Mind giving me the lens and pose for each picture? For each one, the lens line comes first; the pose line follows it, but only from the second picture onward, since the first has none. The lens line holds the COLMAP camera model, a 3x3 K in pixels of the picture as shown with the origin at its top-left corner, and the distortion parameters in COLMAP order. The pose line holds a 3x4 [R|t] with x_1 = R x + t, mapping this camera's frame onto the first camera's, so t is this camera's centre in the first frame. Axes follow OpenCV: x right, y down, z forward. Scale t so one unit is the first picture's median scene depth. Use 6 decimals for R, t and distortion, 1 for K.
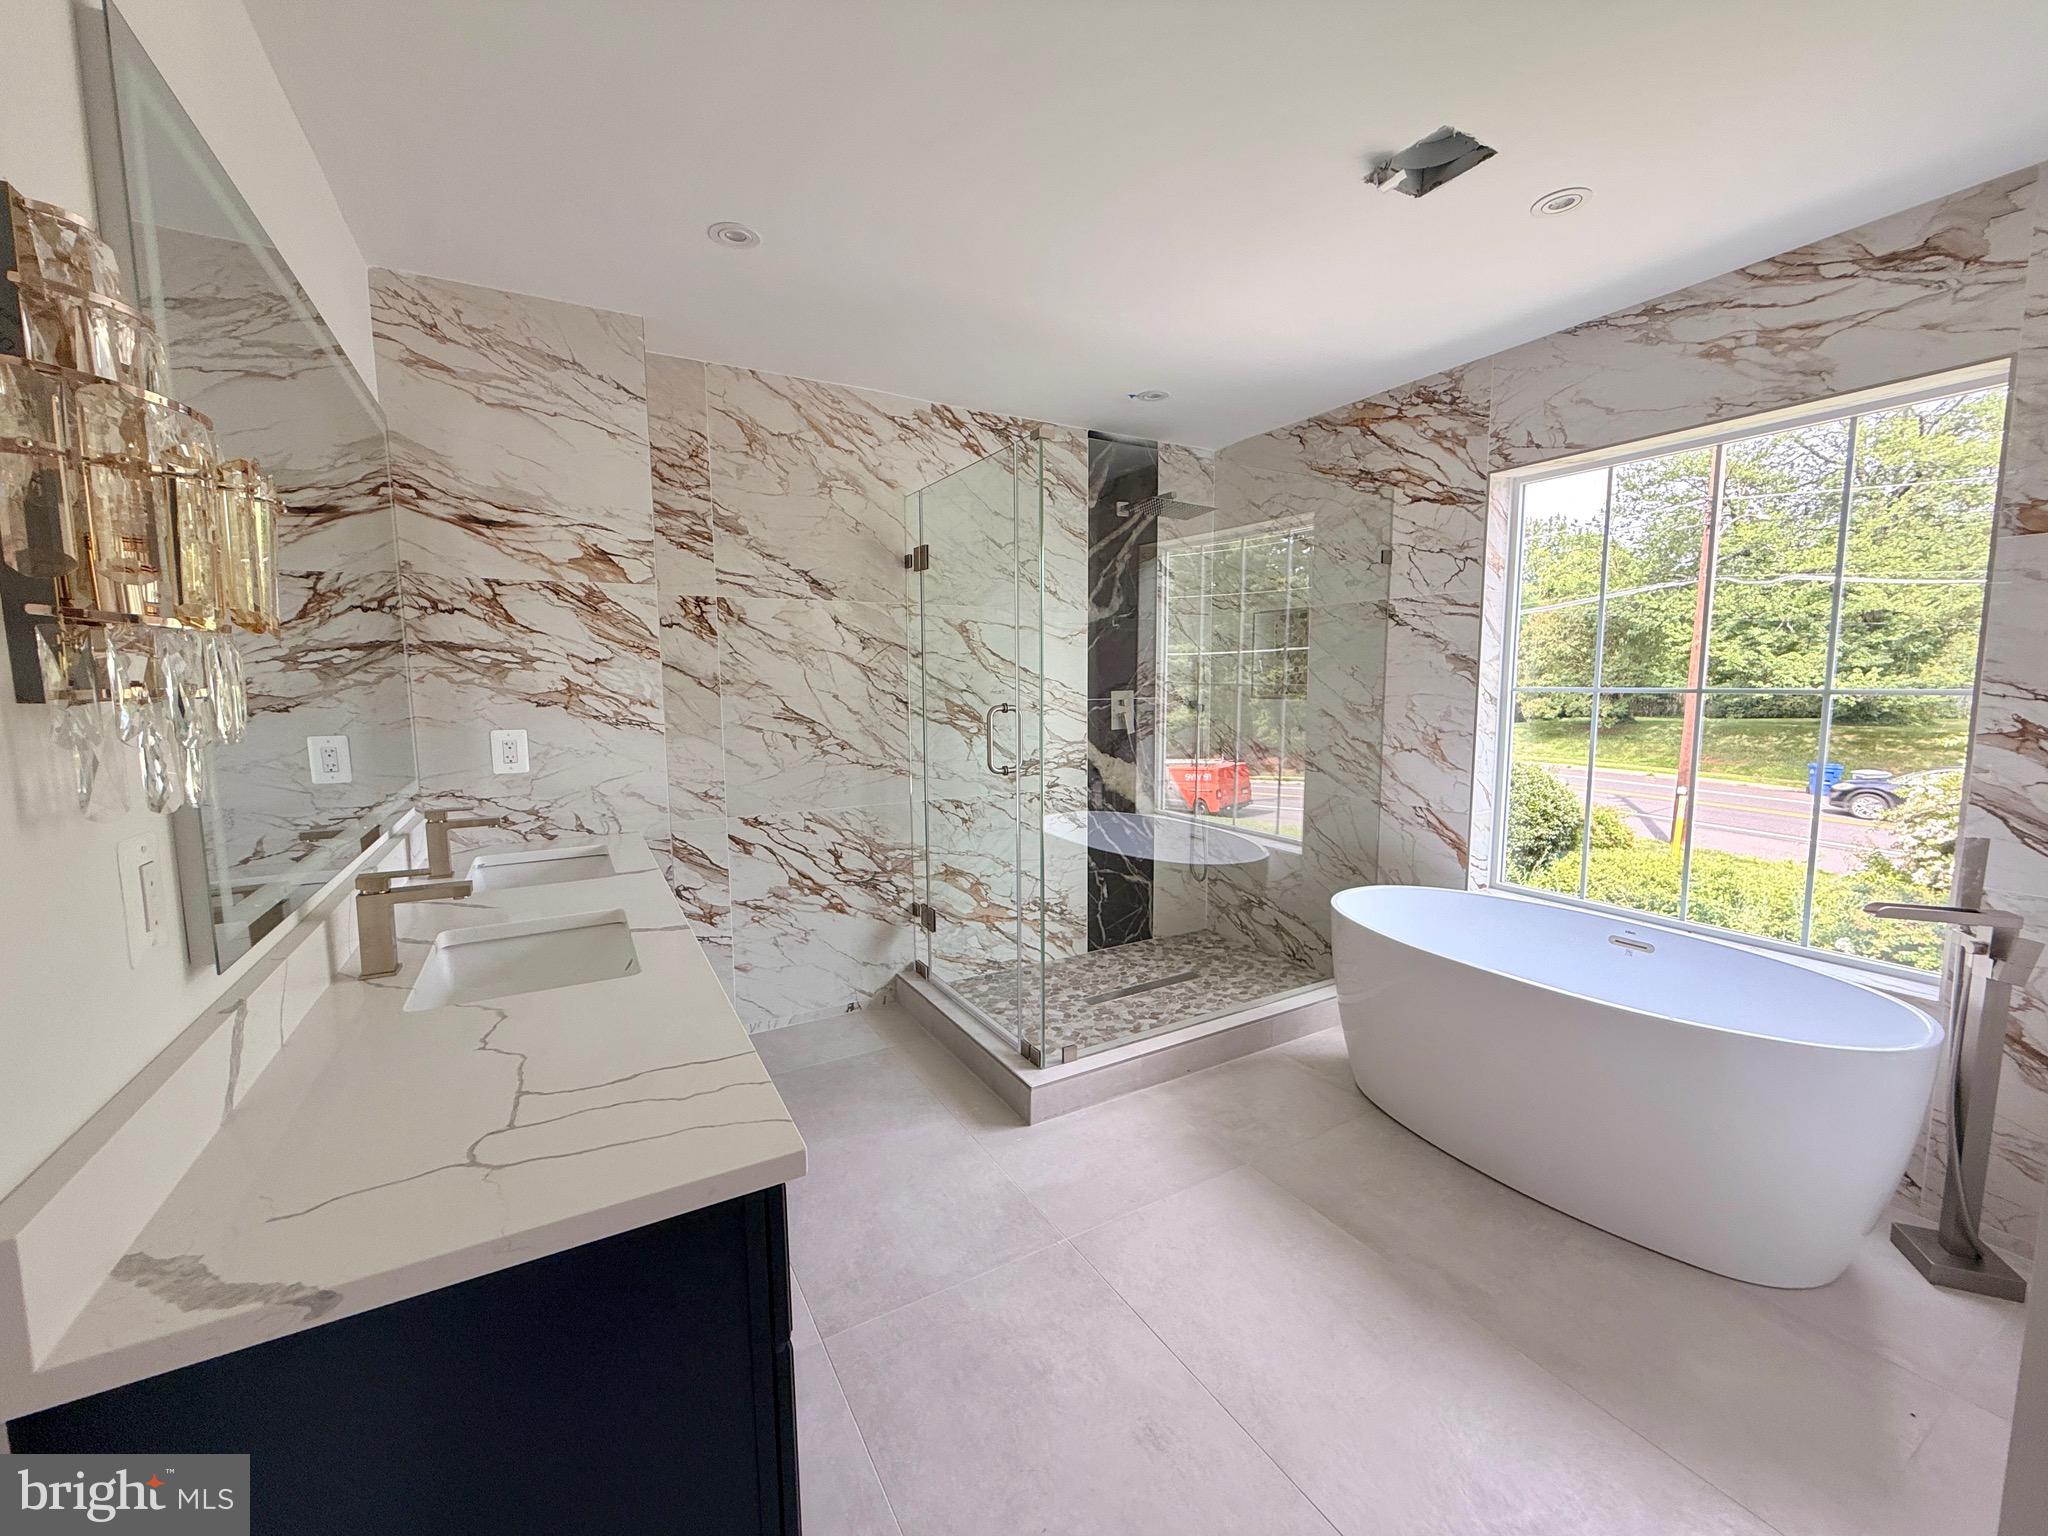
lens RADIAL K [[819.6, 0, 1023.5], [0, 819.6, 767.1], [0, 0, 1]] dist [0.001335, -0.000573]
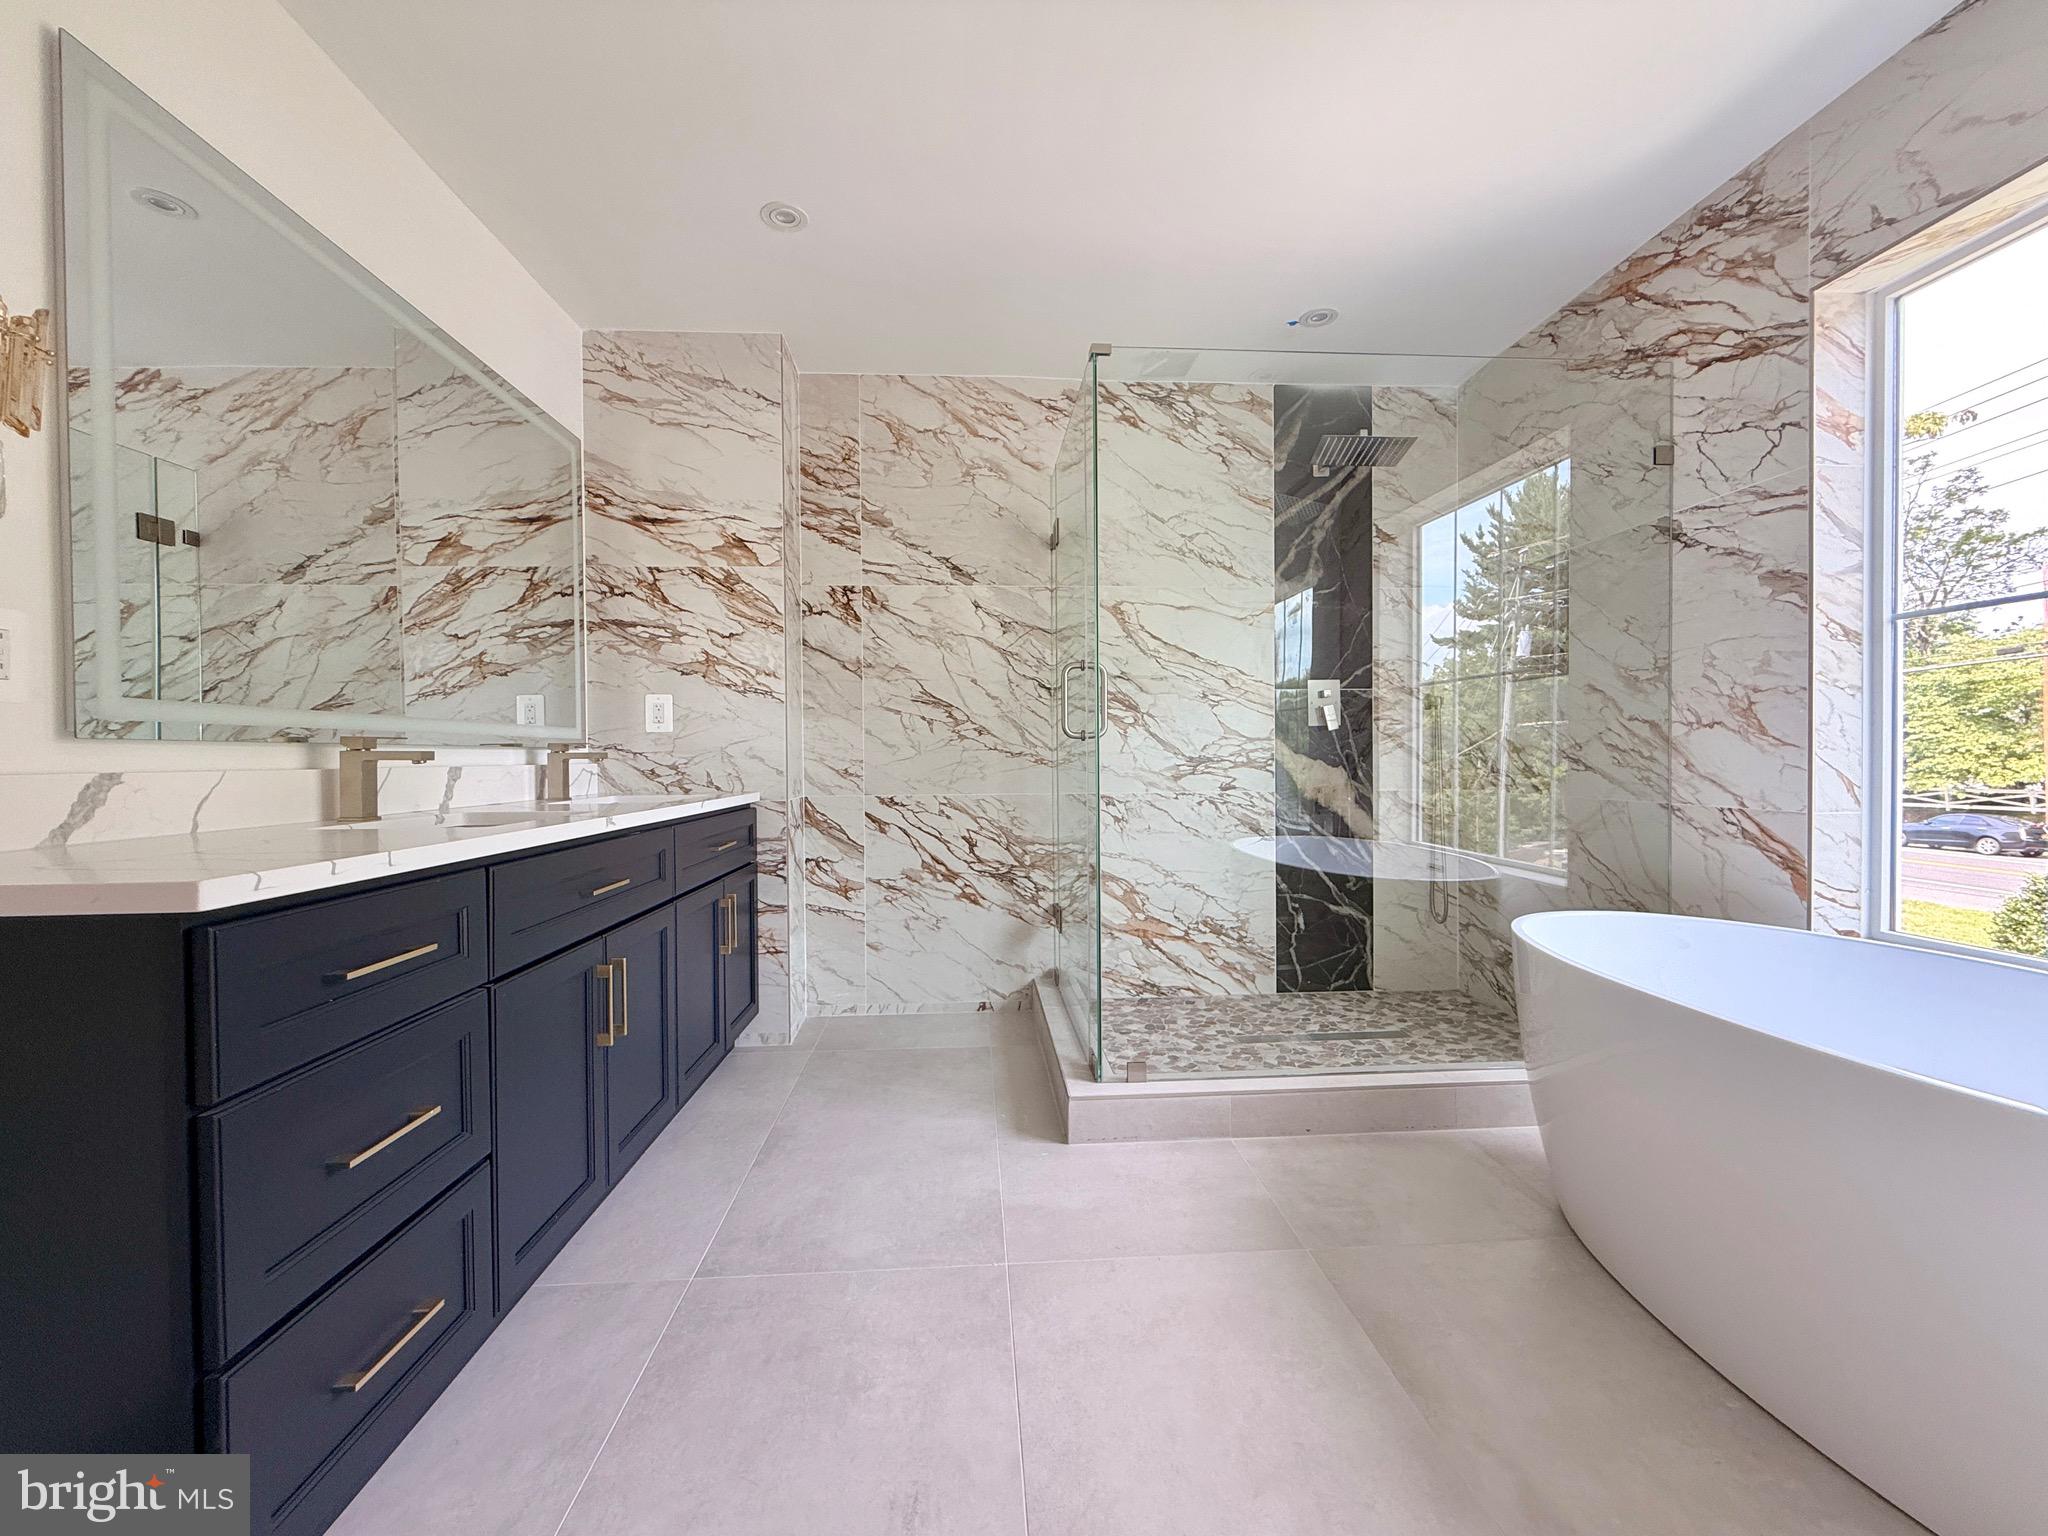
lens RADIAL K [[819.6, 0, 1024.5], [0, 819.6, 768.2], [0, 0, 1]] dist [0.001335, -0.000573]
pose [[0.896349, 0.005672, -0.443313, 0.268797], [-0.047048, 0.995489, -0.082391, 0.098872], [0.440846, 0.094708, 0.892572, 0.153142]]
